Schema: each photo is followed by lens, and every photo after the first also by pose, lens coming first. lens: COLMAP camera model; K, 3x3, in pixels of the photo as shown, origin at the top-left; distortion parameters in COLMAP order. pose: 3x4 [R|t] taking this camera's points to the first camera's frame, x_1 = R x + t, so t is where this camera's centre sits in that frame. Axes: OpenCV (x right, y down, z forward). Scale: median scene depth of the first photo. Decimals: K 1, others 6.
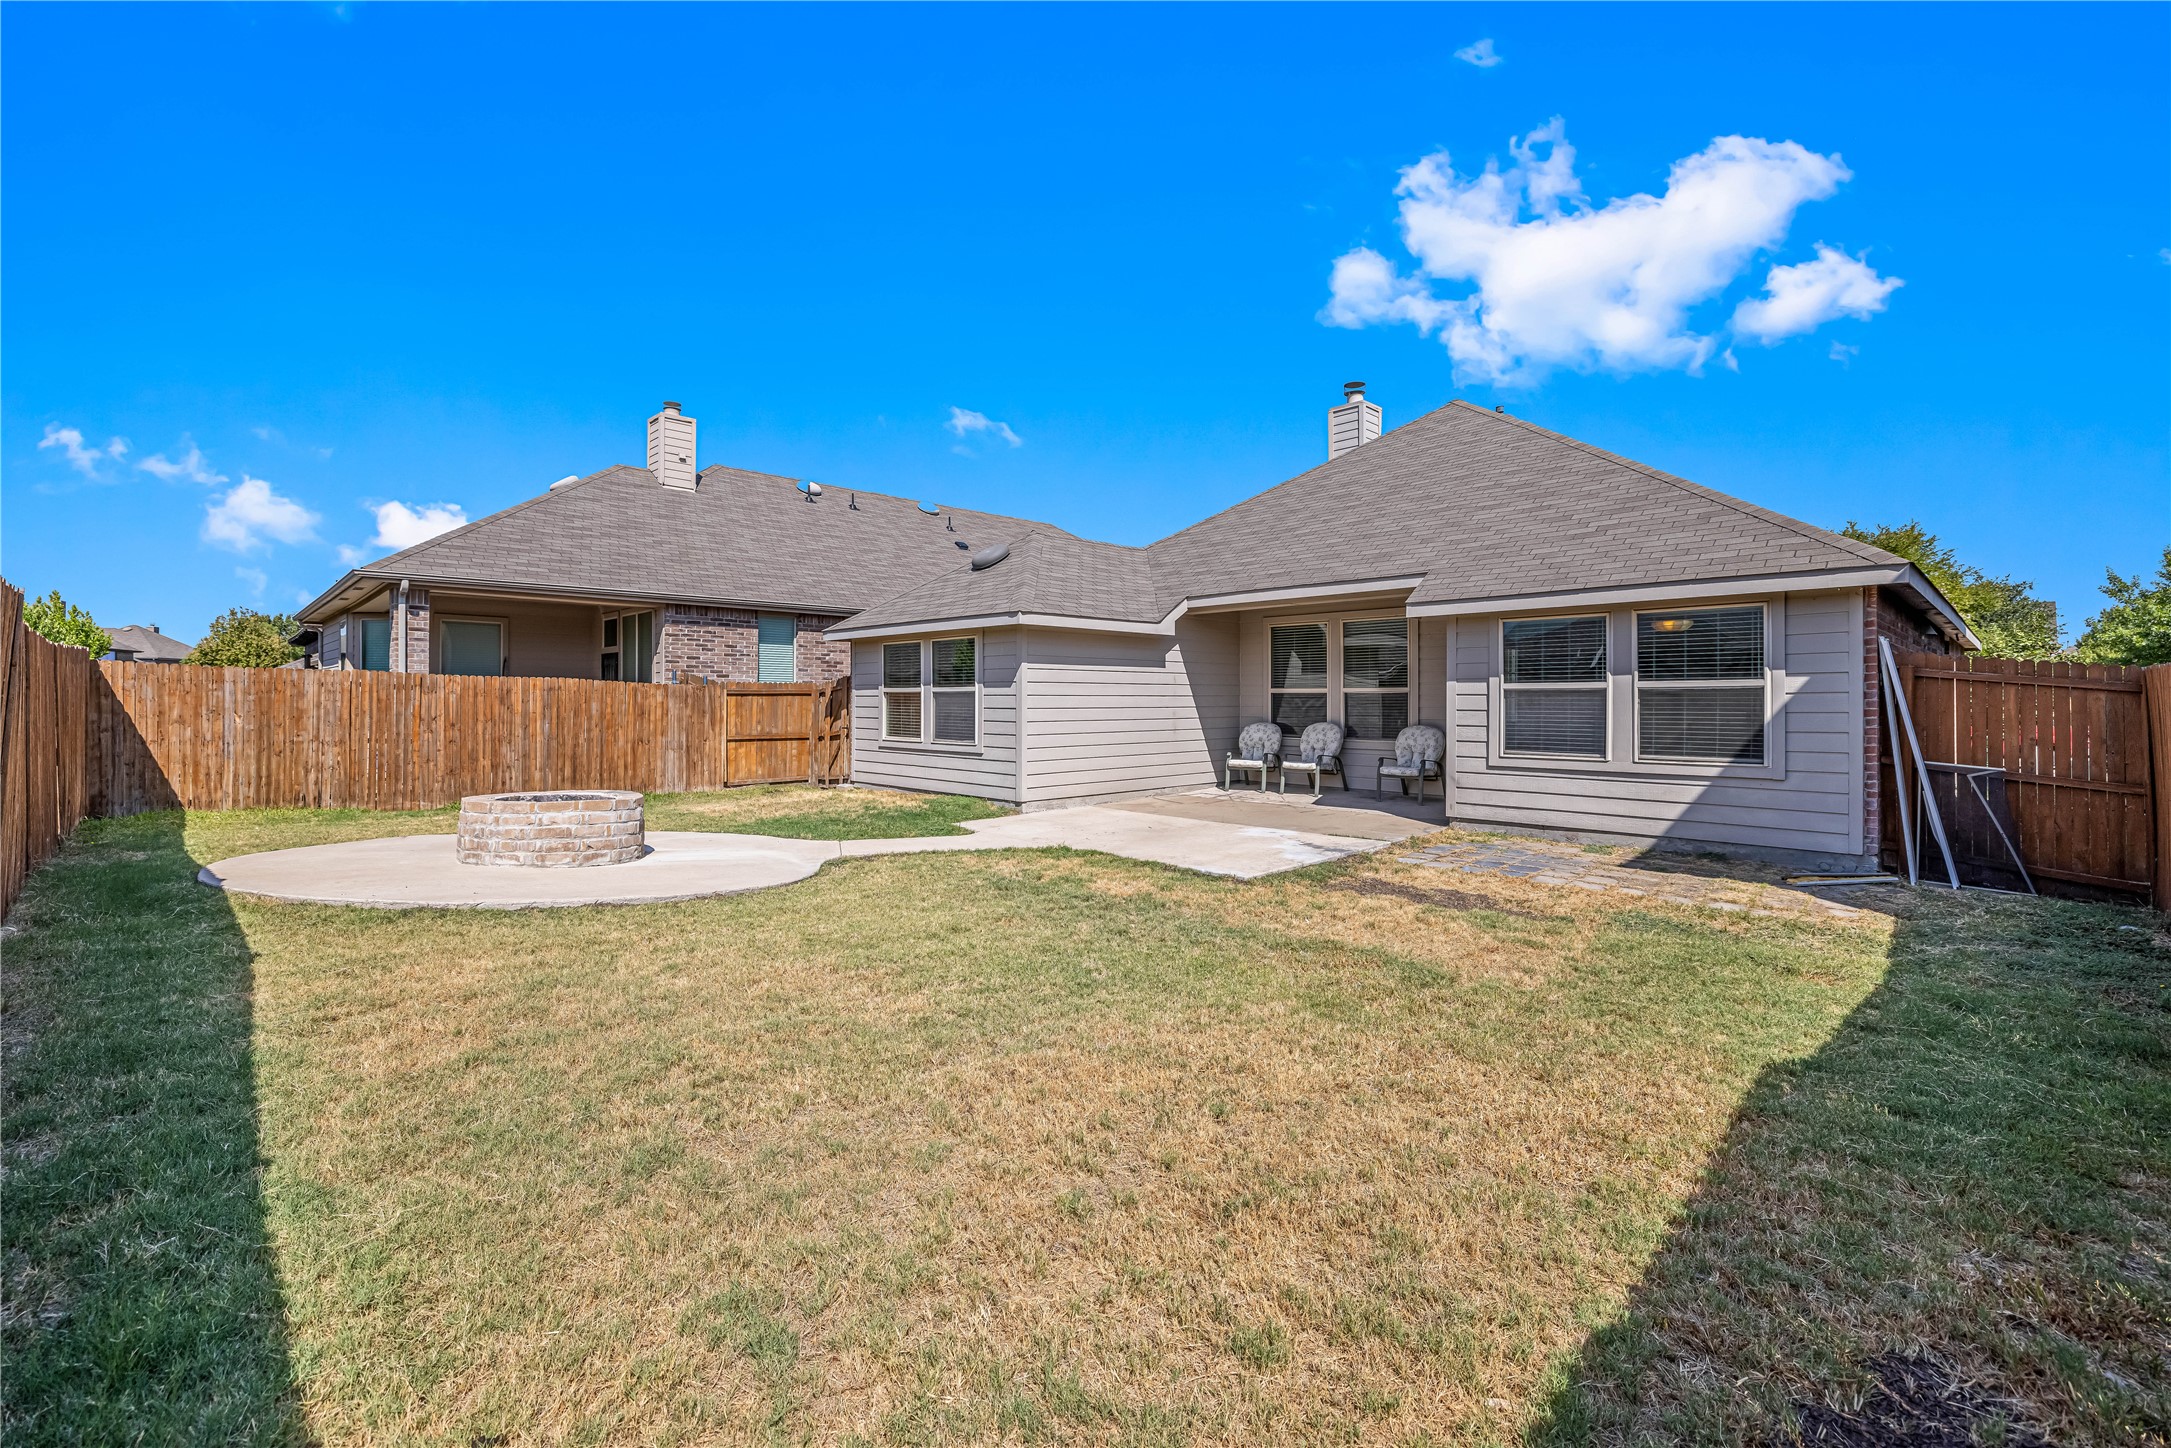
lens RADIAL K [[914.4, 0, 1061.9], [0, 914.4, 702.6], [0, 0, 1]] dist [0.002295, 0.000151]
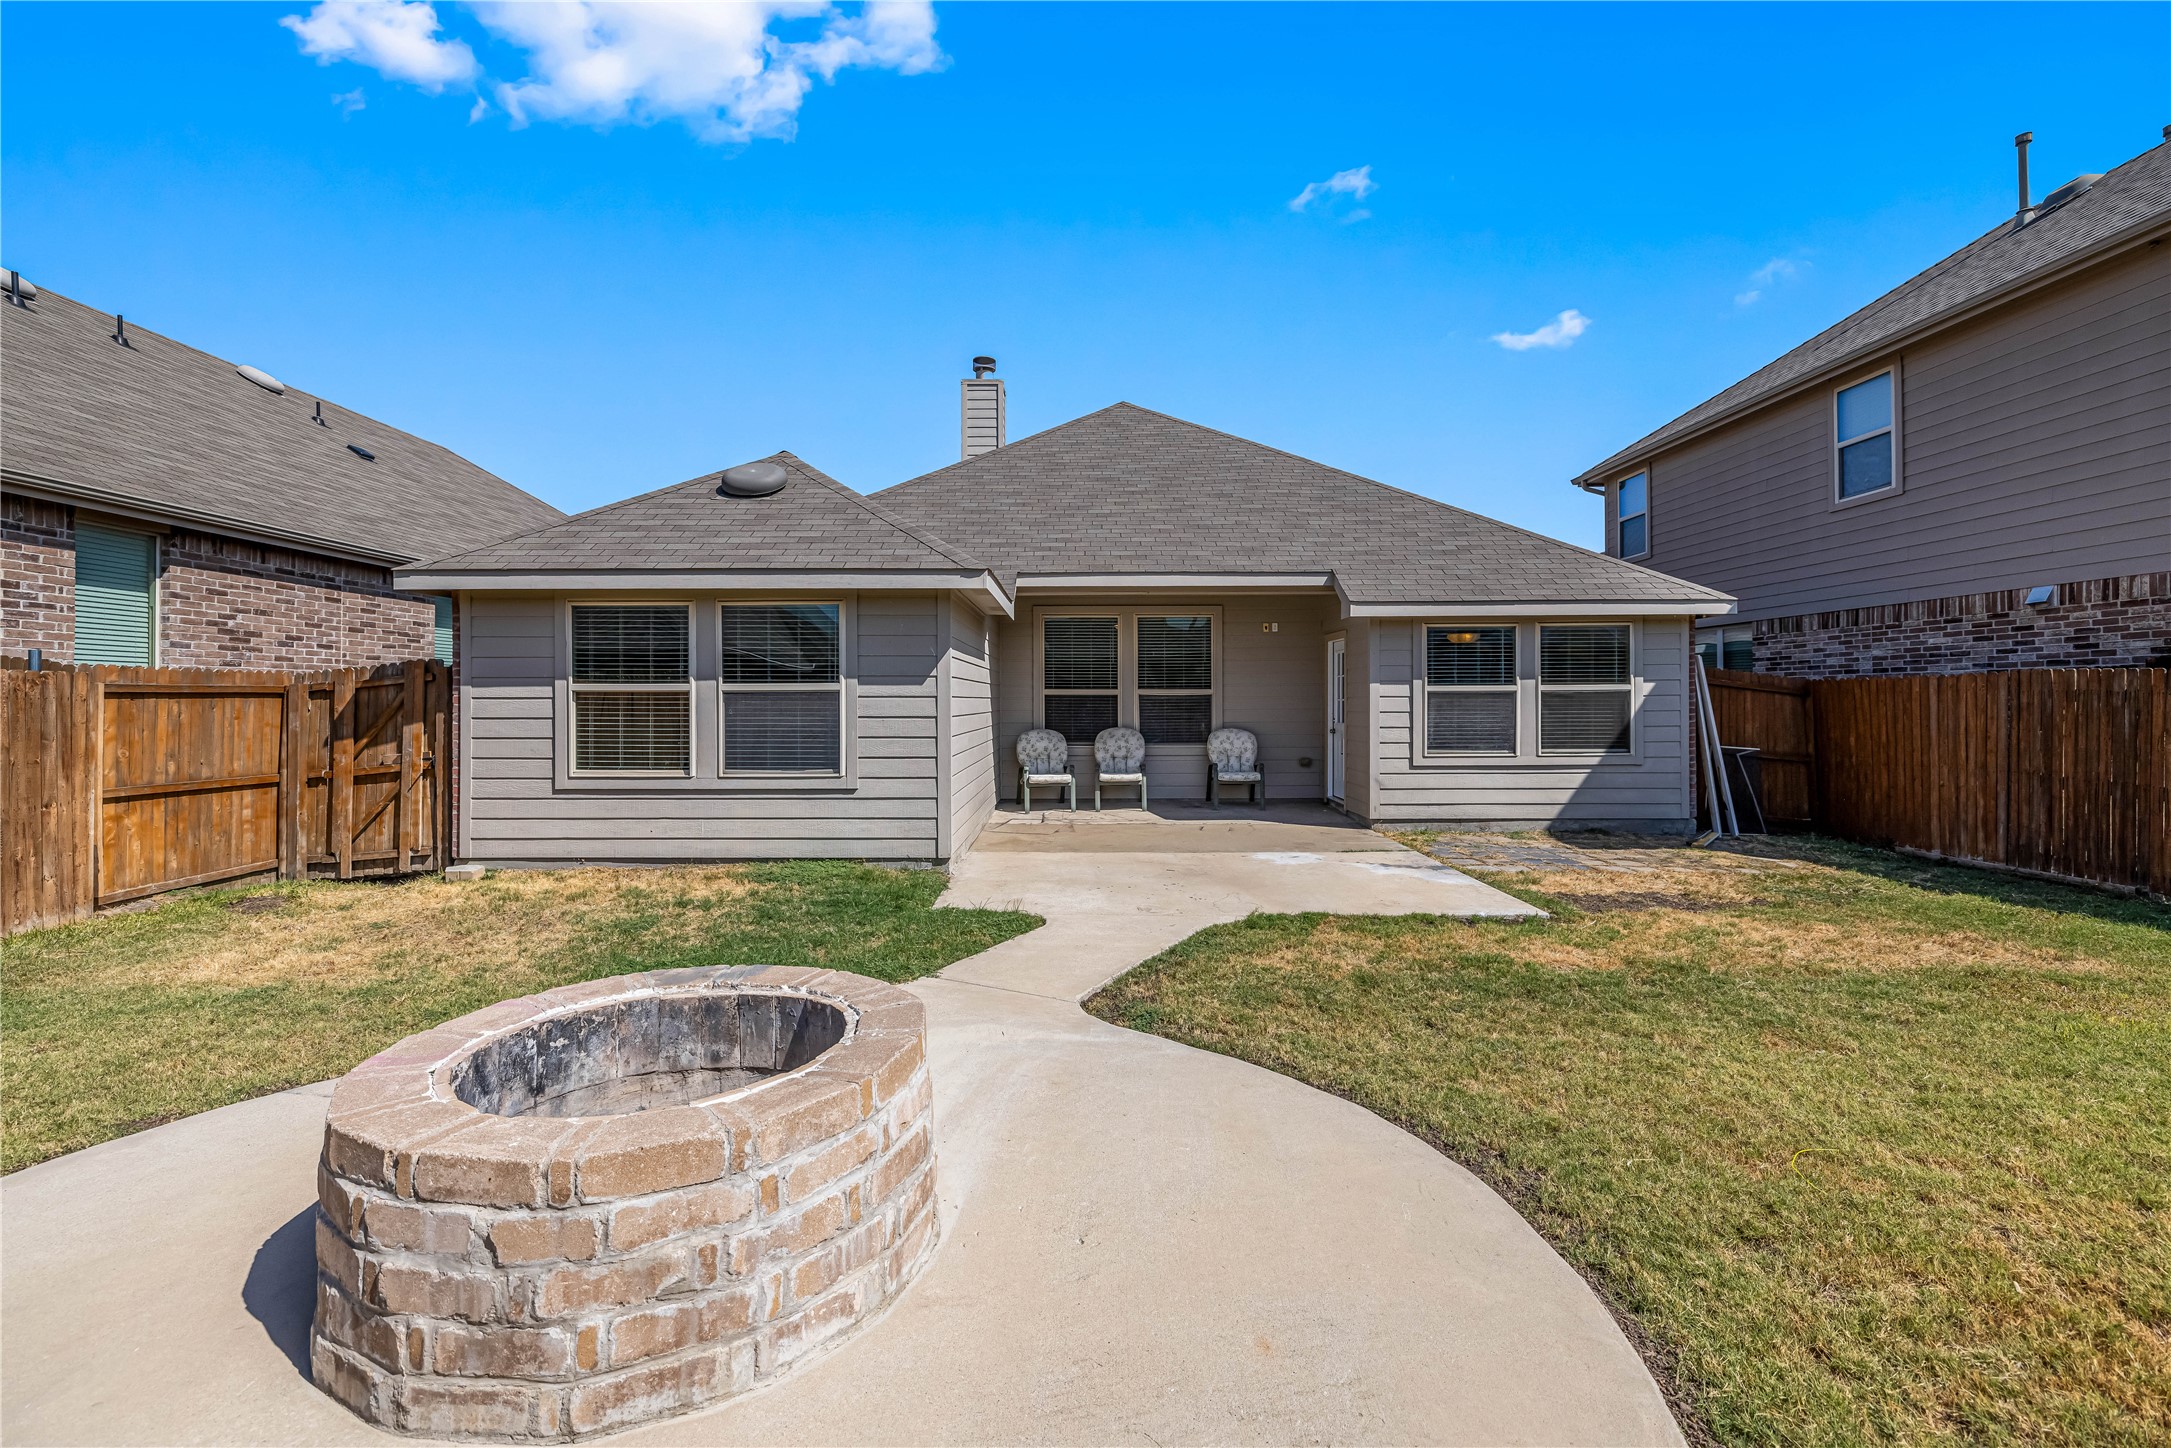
lens RADIAL K [[914.4, 0, 1083.1], [0, 914.4, 714.7], [0, 0, 1]] dist [0.002295, 0.000151]
pose [[0.697055, -0.012390, 0.716911, -0.427915], [0.005575, 0.999914, 0.011860, -0.002161], [-0.716996, -0.004270, 0.697064, 0.445359]]
